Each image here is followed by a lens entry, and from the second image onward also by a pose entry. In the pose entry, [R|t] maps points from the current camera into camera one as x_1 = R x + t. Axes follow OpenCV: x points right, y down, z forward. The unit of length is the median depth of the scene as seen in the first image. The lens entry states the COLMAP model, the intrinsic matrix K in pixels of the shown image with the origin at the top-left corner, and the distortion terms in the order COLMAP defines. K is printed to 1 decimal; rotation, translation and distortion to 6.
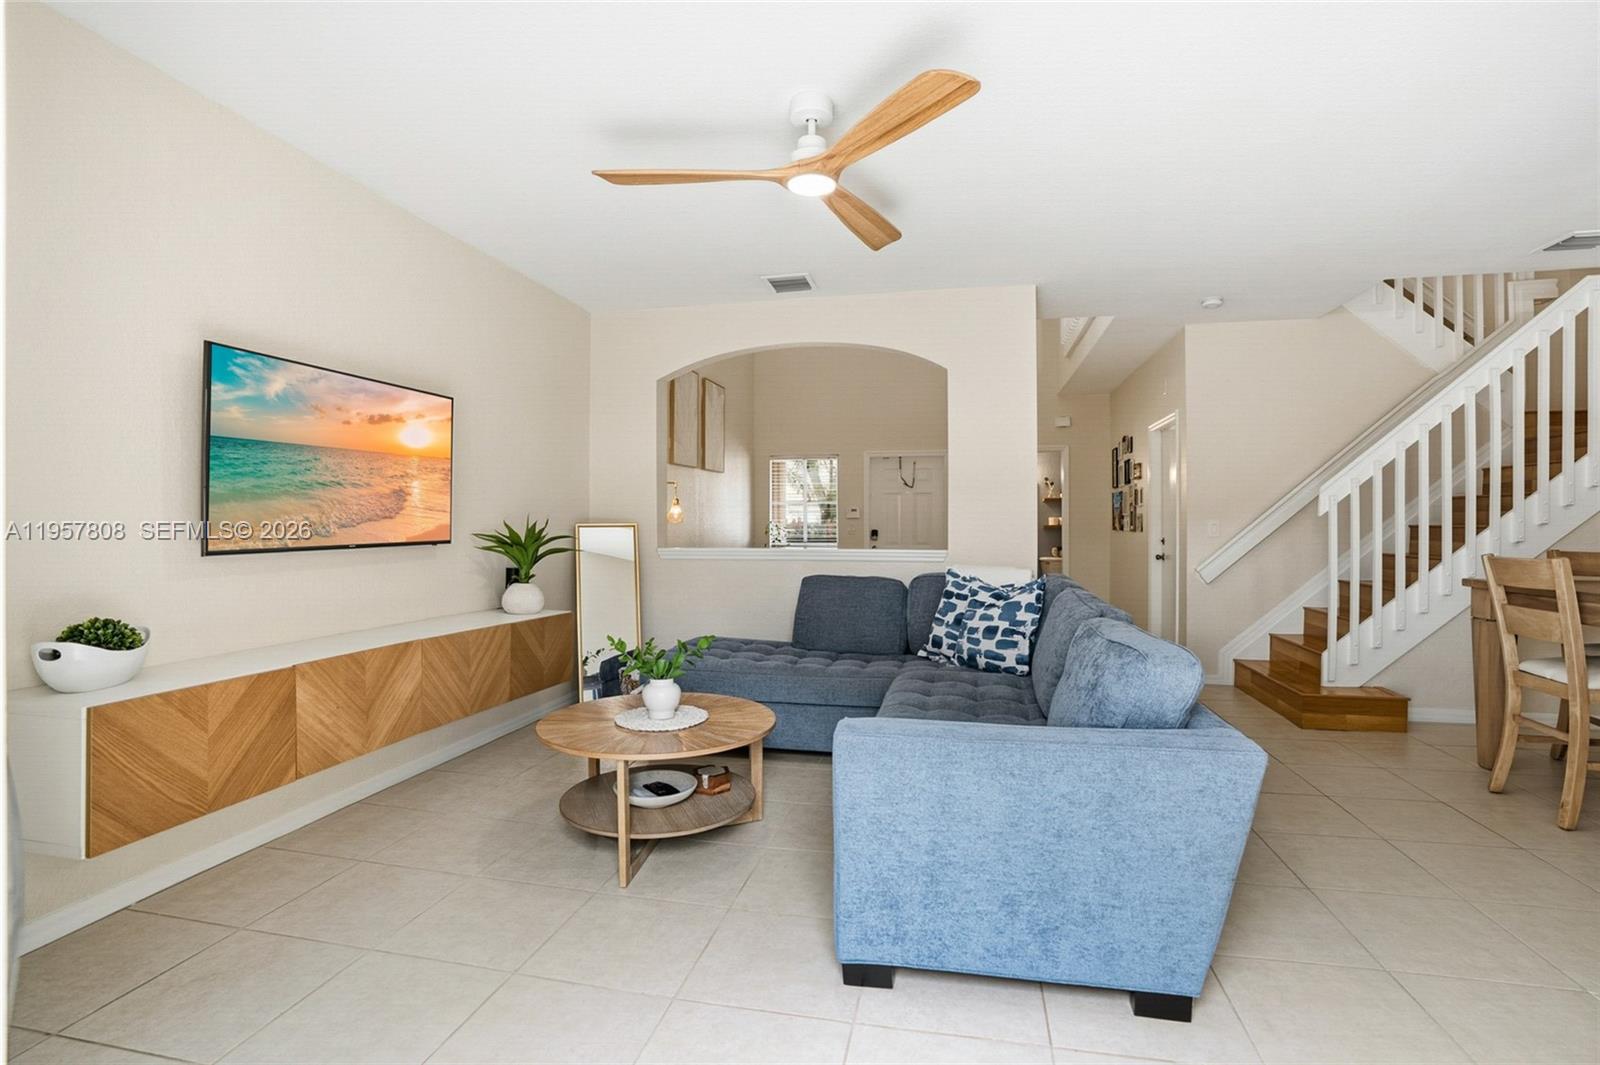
lens RADIAL K [[745.8, 0, 804.3], [0, 745.8, 520.5], [0, 0, 1]] dist [-0.069099, 0.026779]
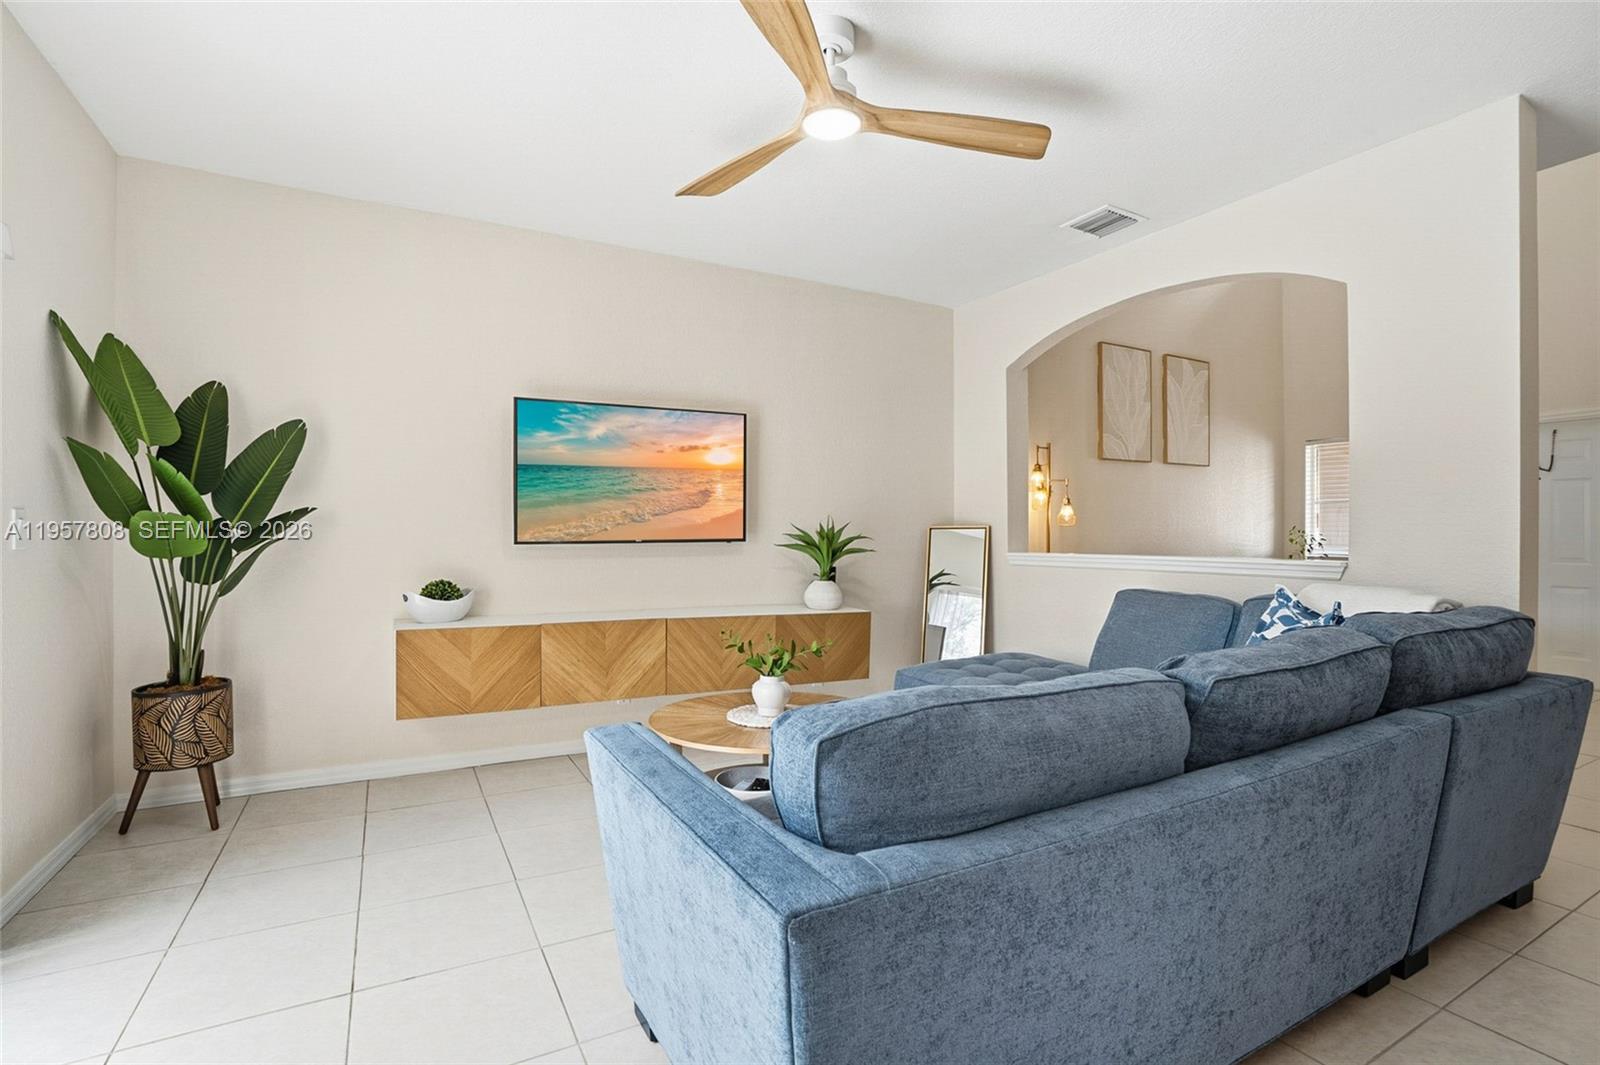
lens RADIAL K [[745.8, 0, 804.3], [0, 745.8, 520.5], [0, 0, 1]] dist [-0.069099, 0.026779]
pose [[0.649767, -0.014640, -0.759992, 0.422332], [0.004059, 0.999867, -0.015790, 0.014246], [0.760122, 0.007175, 0.649741, 0.272045]]
